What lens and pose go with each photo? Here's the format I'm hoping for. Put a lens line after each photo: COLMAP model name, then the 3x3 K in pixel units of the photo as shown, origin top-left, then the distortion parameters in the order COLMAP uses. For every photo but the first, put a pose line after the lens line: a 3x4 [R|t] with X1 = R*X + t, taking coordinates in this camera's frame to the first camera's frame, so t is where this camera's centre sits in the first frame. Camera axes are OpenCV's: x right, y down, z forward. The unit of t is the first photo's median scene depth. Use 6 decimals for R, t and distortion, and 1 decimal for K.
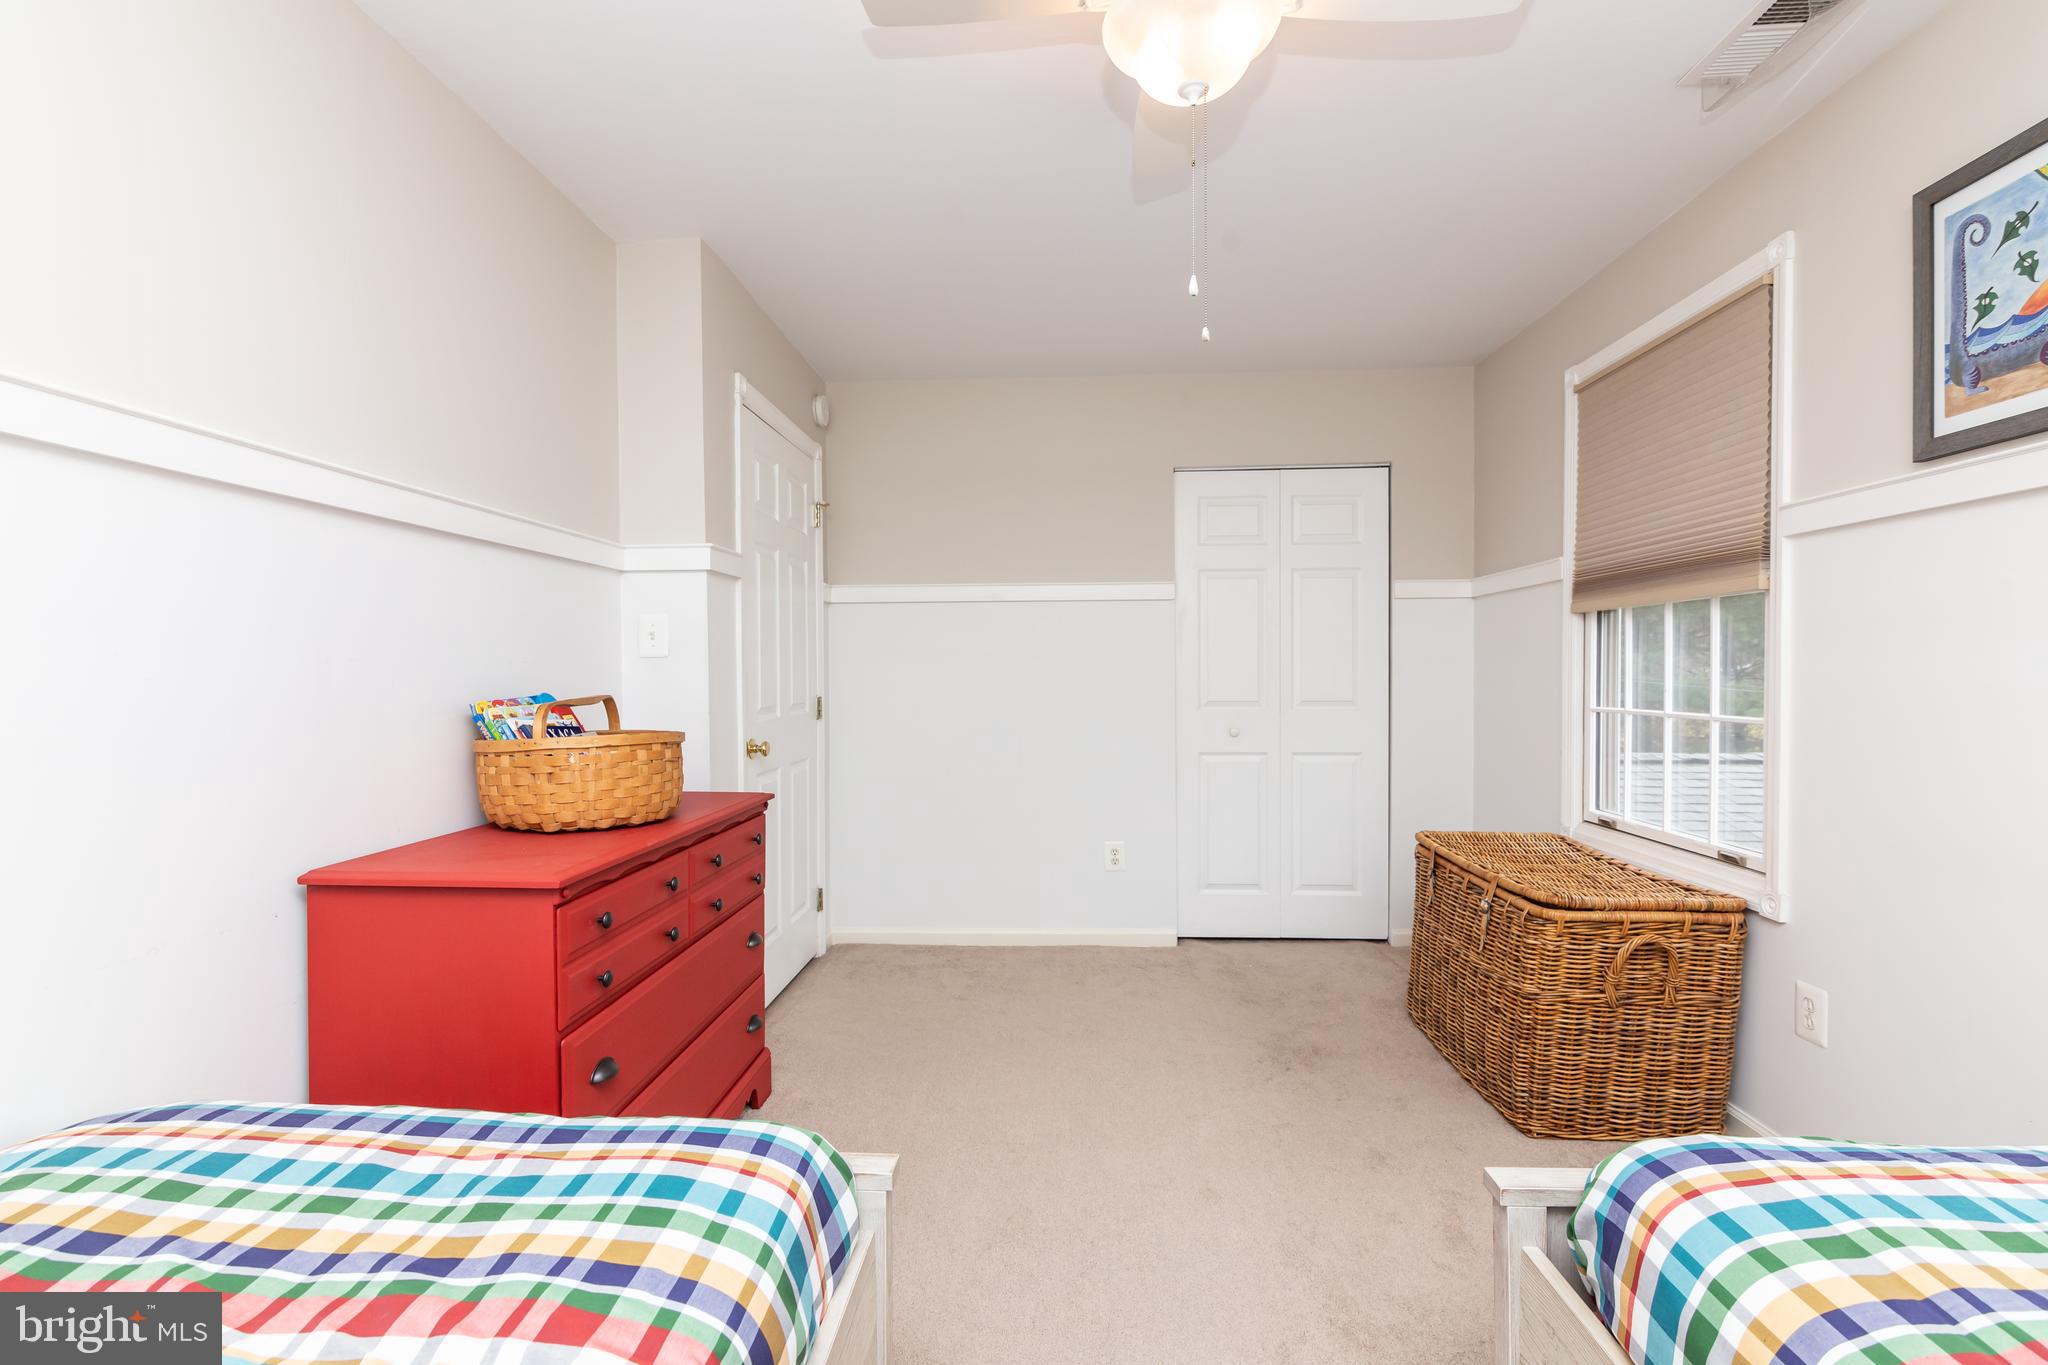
lens RADIAL K [[962.9, 0, 1027.0], [0, 962.9, 672.4], [0, 0, 1]] dist [-0.000841, -0.000152]
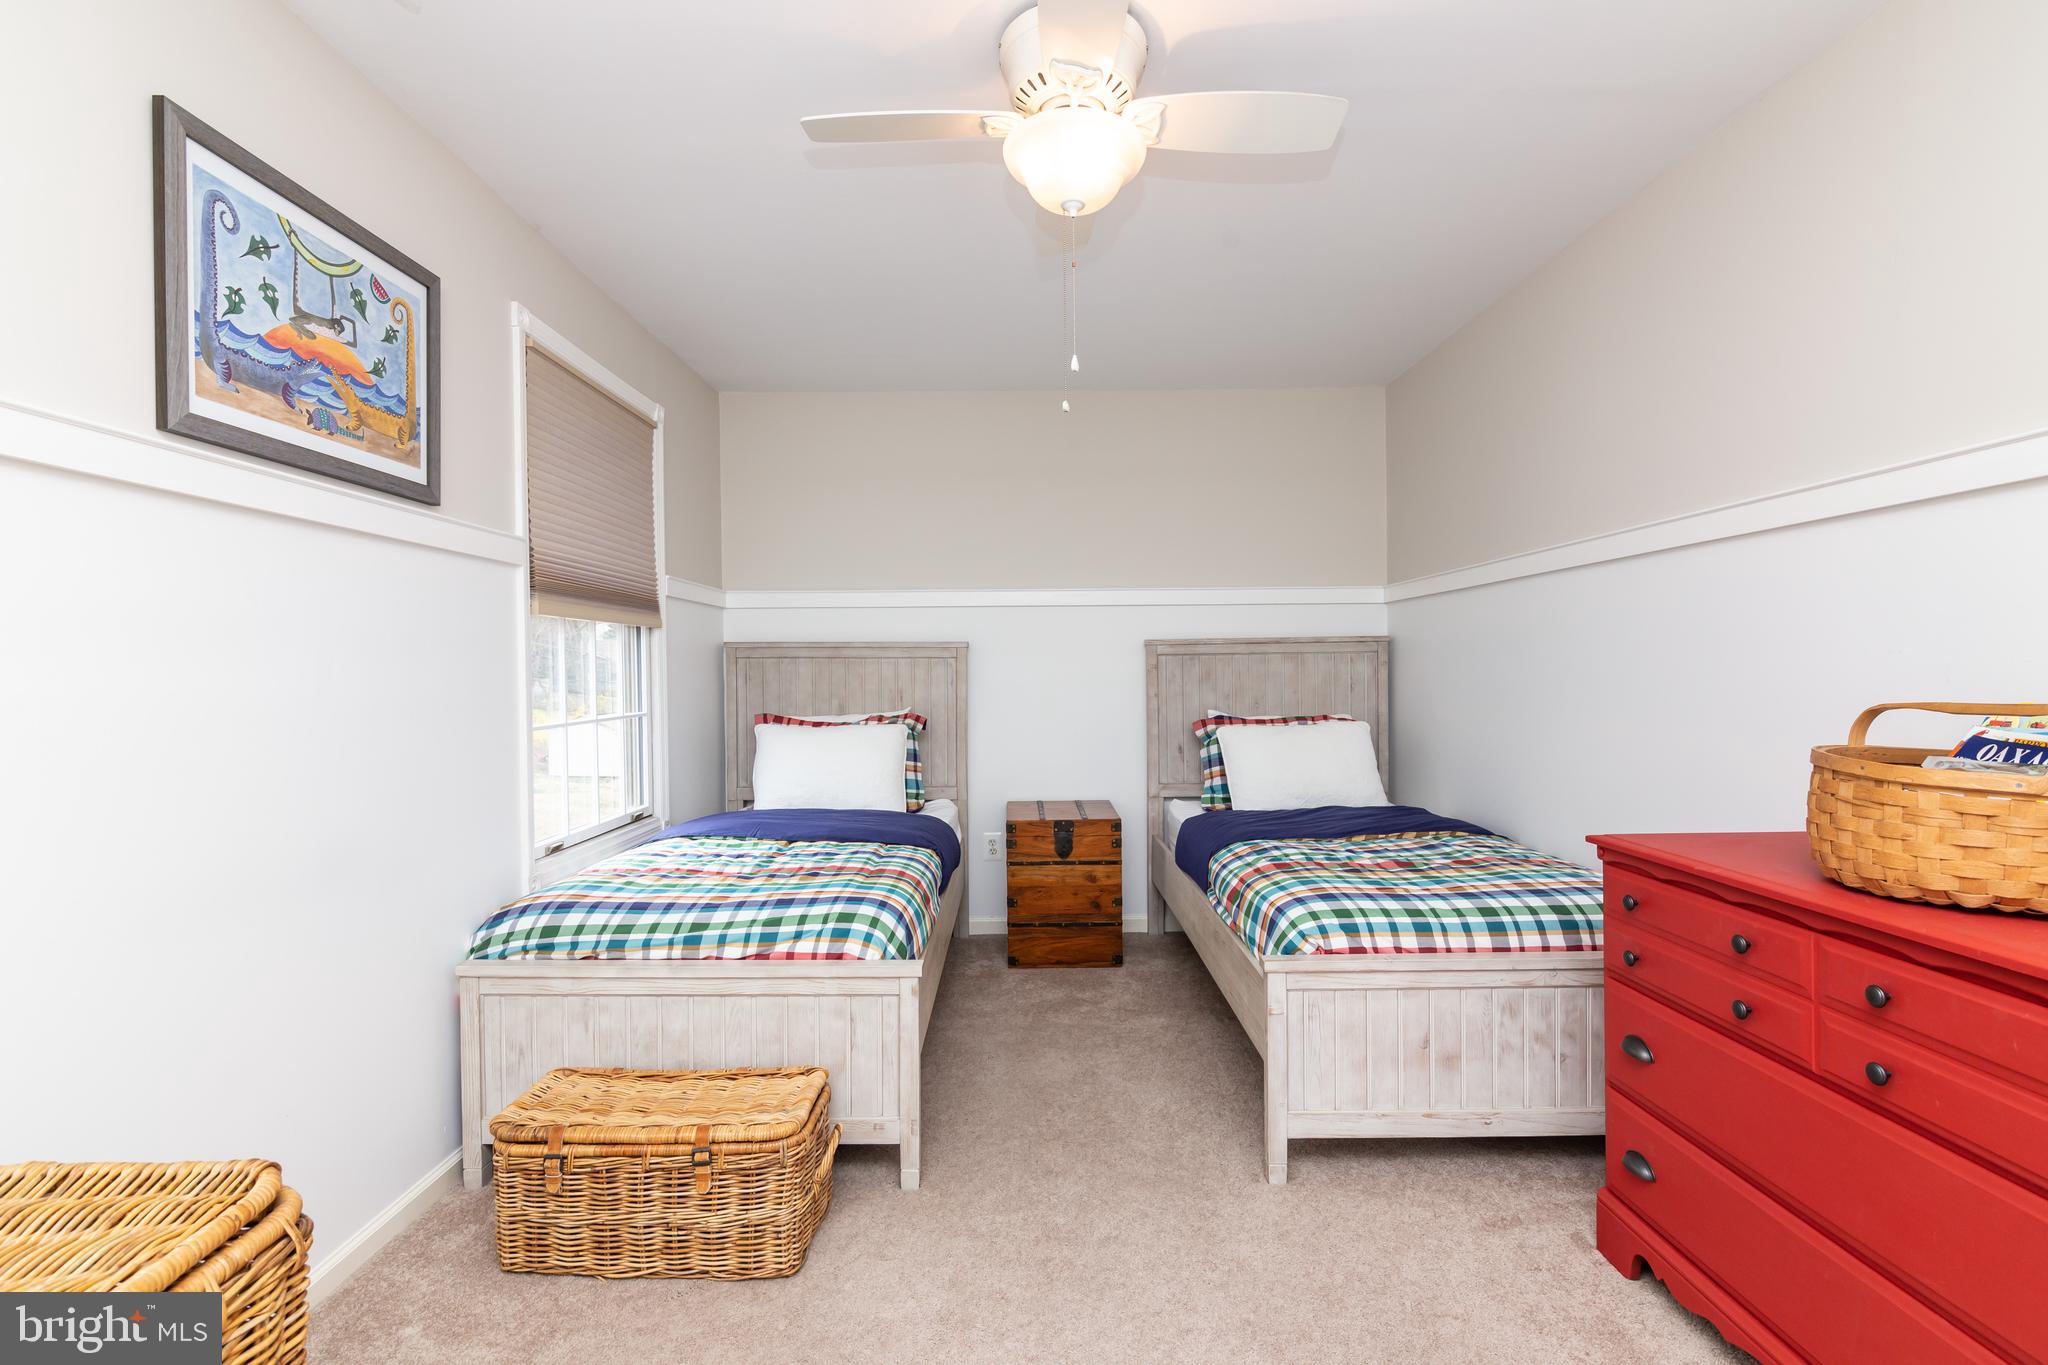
lens RADIAL K [[962.9, 0, 1027.0], [0, 962.9, 672.4], [0, 0, 1]] dist [-0.000841, -0.000152]
pose [[-0.998325, 0.014474, -0.056018, 0.274972], [0.014078, 0.999873, 0.007464, -0.012974], [0.056119, 0.006663, -0.998402, 1.985277]]
